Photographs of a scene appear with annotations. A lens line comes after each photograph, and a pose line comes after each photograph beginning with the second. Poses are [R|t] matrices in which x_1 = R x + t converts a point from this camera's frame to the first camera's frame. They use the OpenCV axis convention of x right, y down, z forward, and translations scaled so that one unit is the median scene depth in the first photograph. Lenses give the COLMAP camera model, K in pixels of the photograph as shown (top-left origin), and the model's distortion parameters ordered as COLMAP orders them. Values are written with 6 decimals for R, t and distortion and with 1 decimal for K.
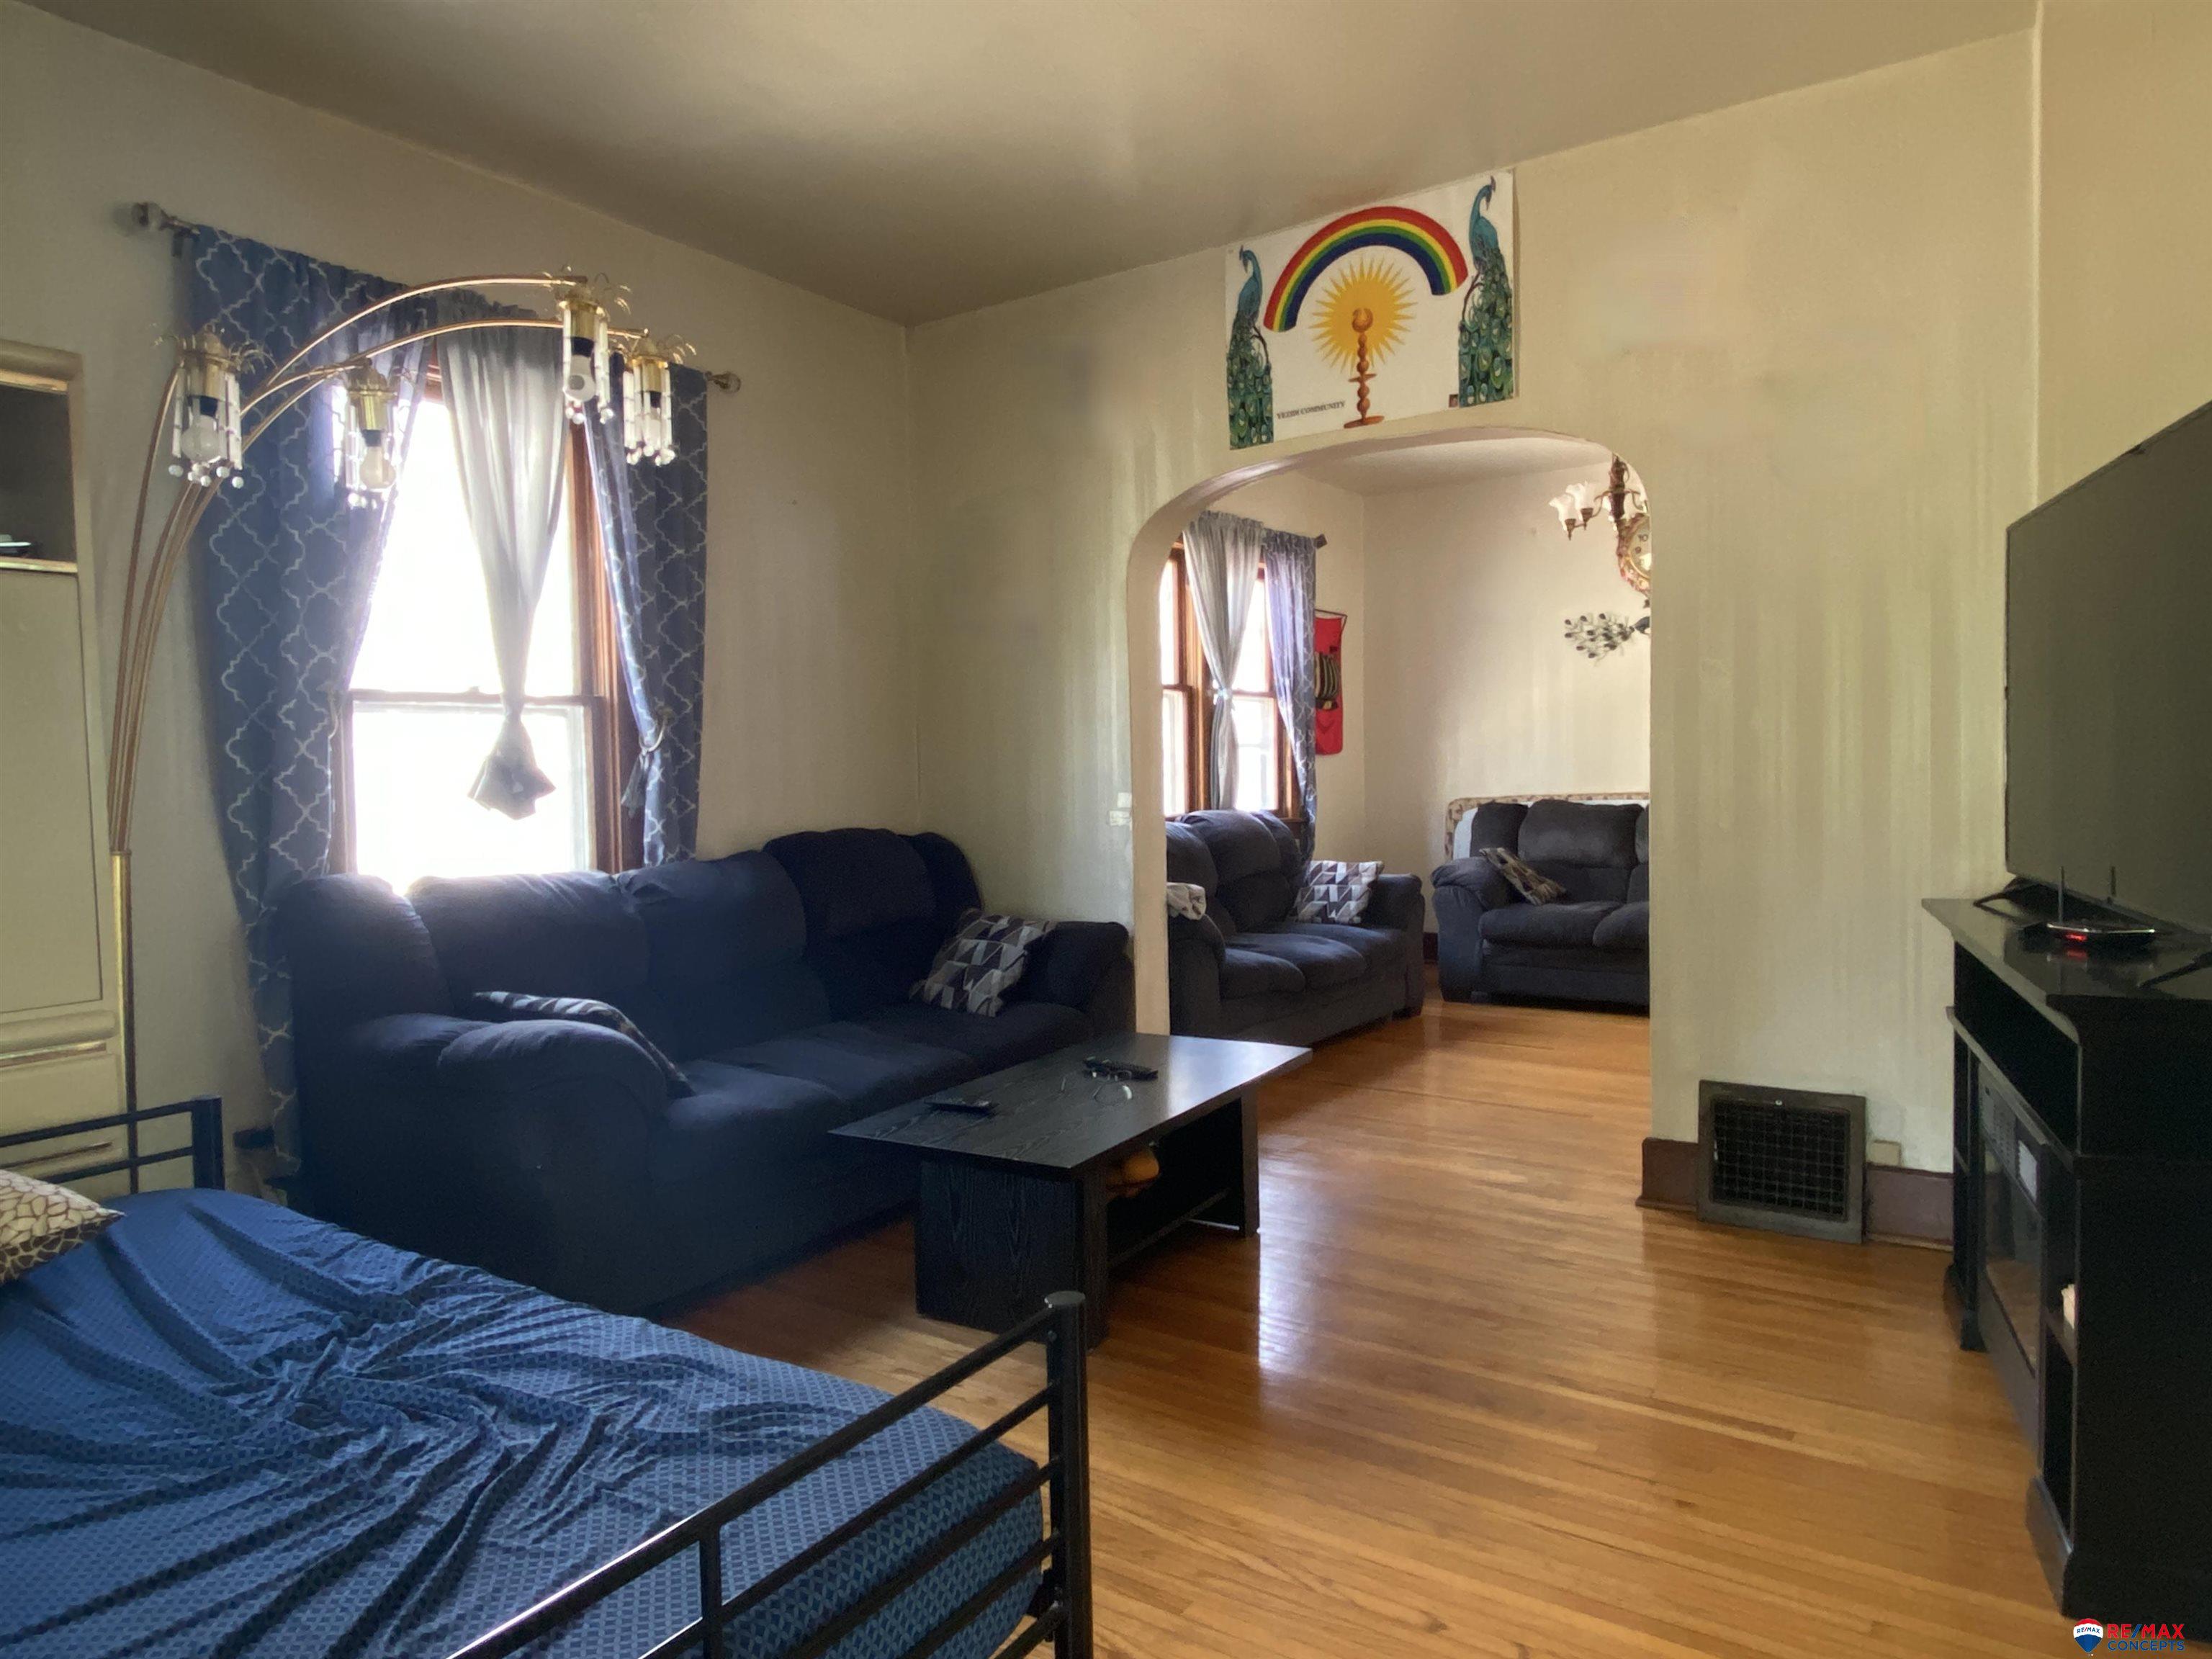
lens RADIAL K [[1328.7, 0, 1102.7], [0, 1328.7, 827.7], [0, 0, 1]] dist [0.006380, 0.000269]
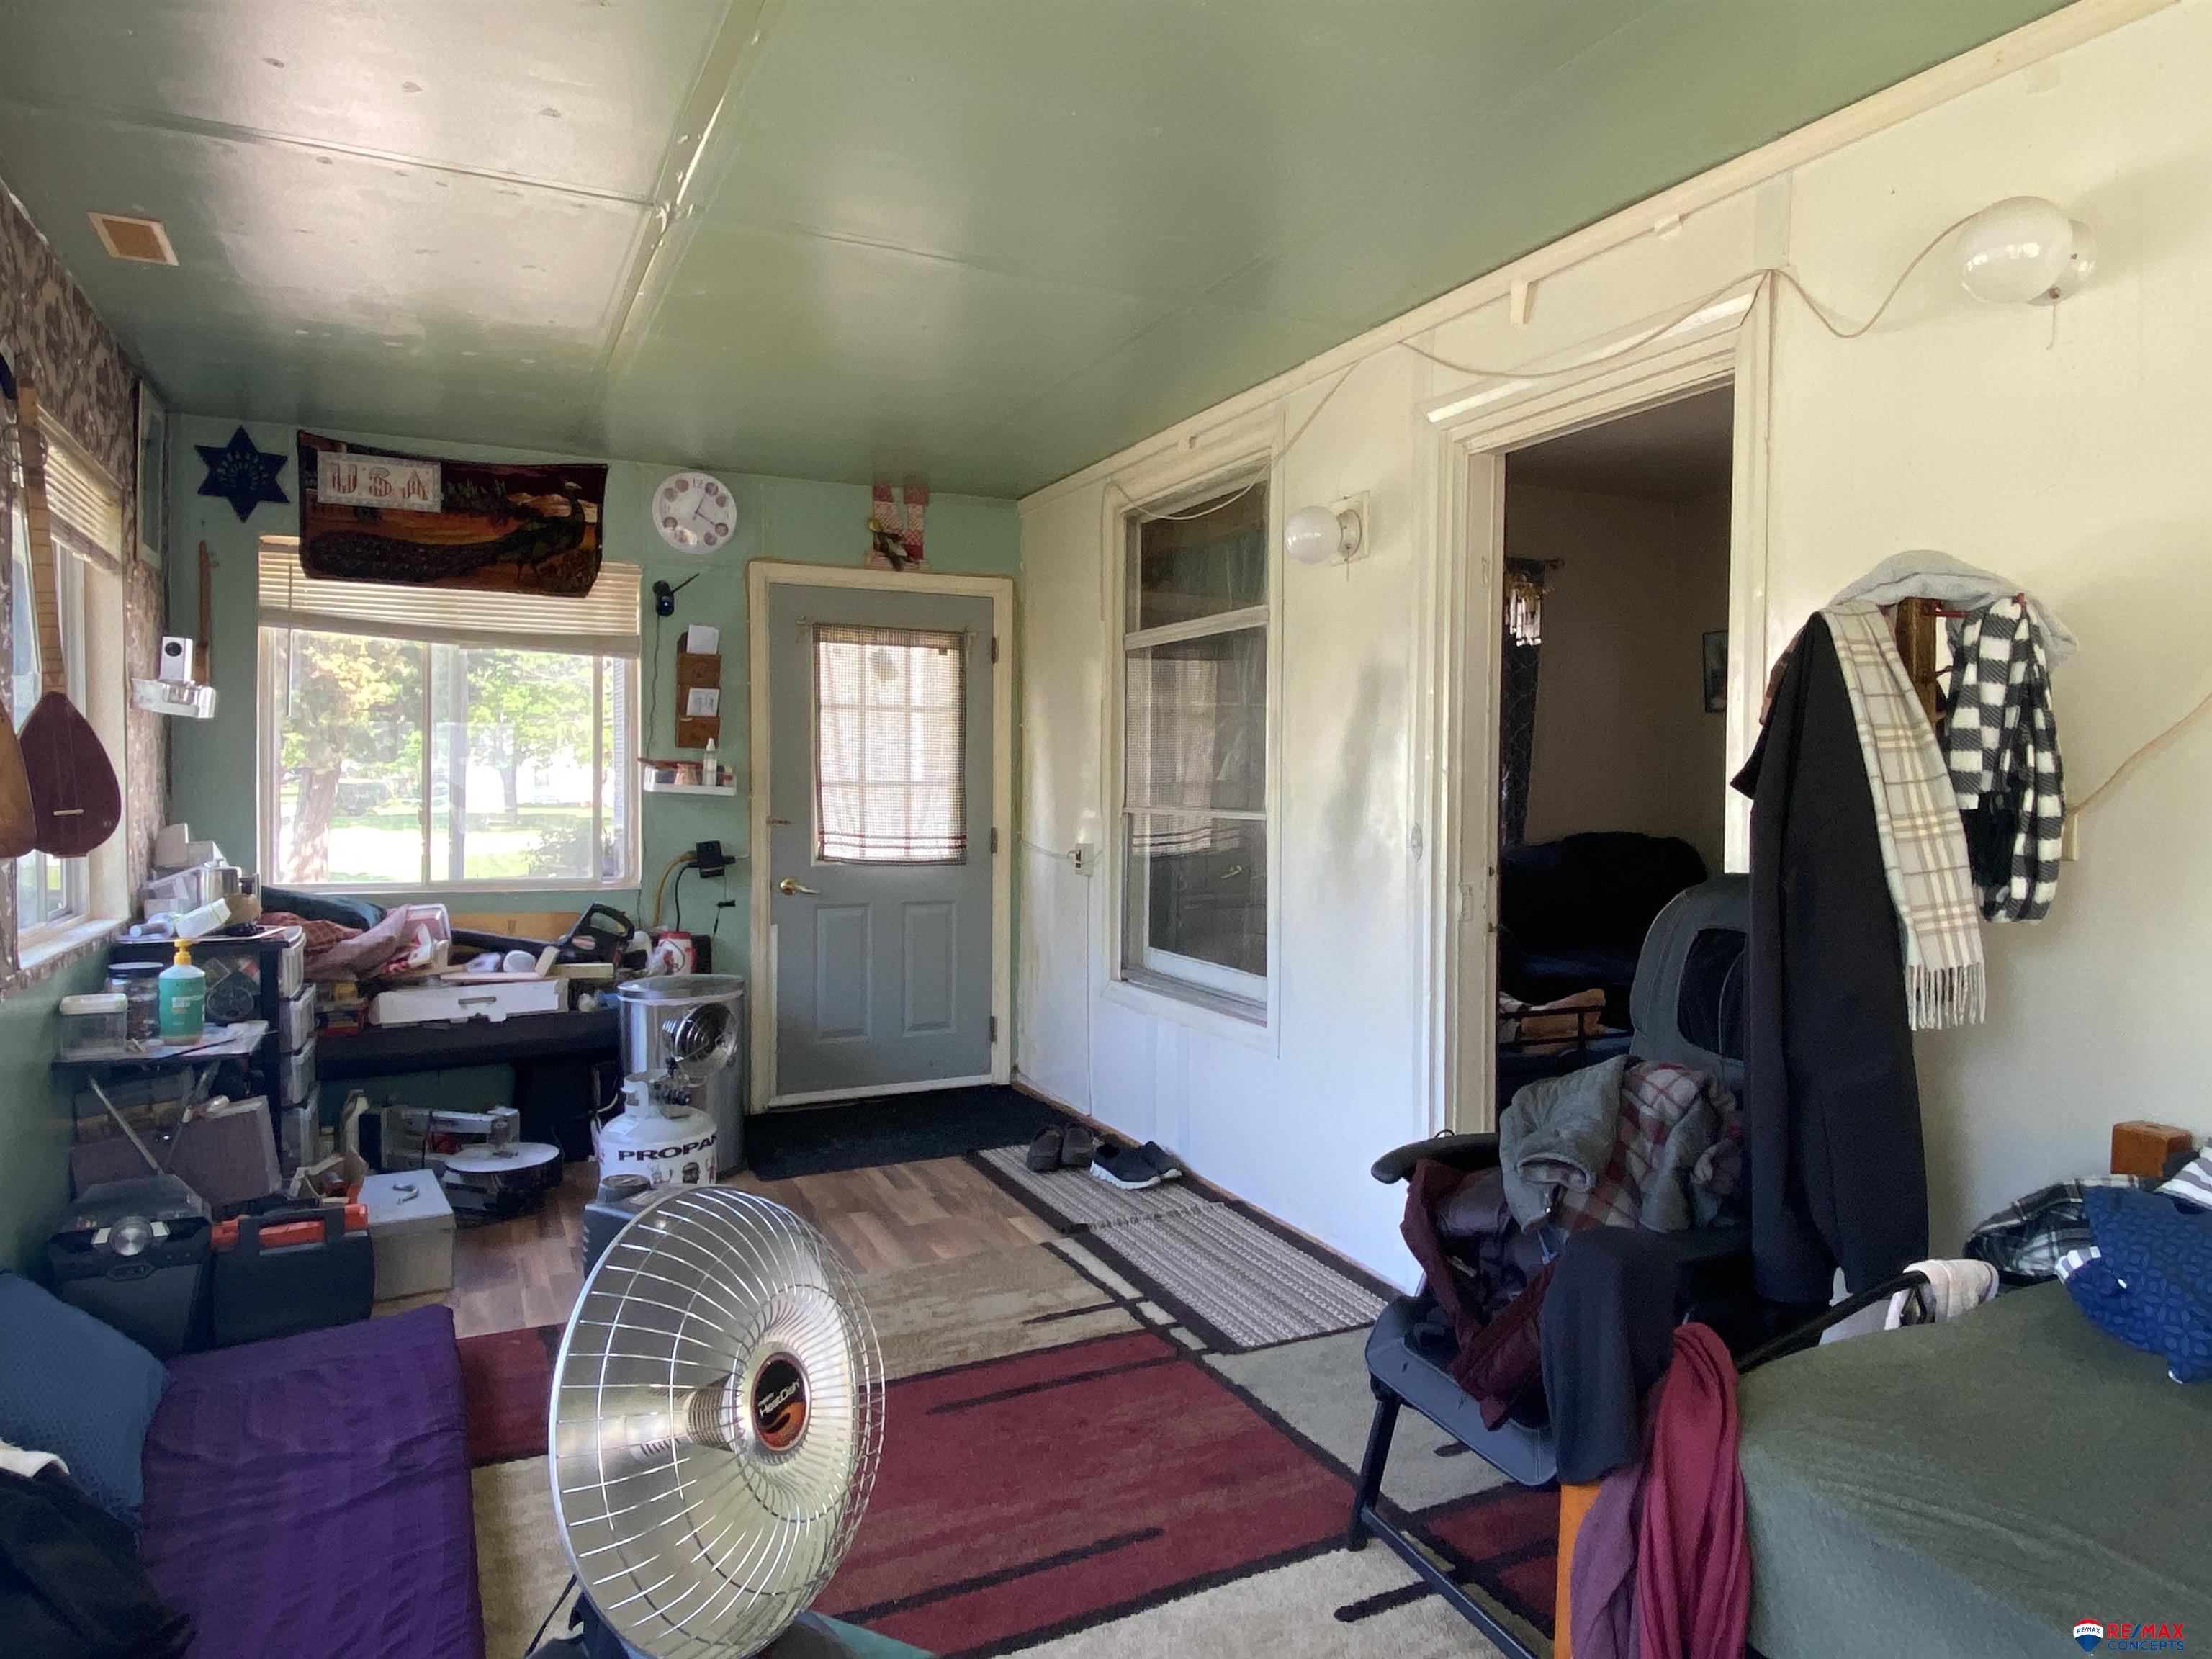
lens RADIAL K [[1328.7, 0, 1109.1], [0, 1328.7, 824.2], [0, 0, 1]] dist [0.006380, 0.000269]
pose [[0.858826, 0.045117, -0.510276, 0.111660], [-0.046079, 0.998880, 0.010765, 0.003206], [0.510191, 0.014268, 0.859943, -0.759492]]
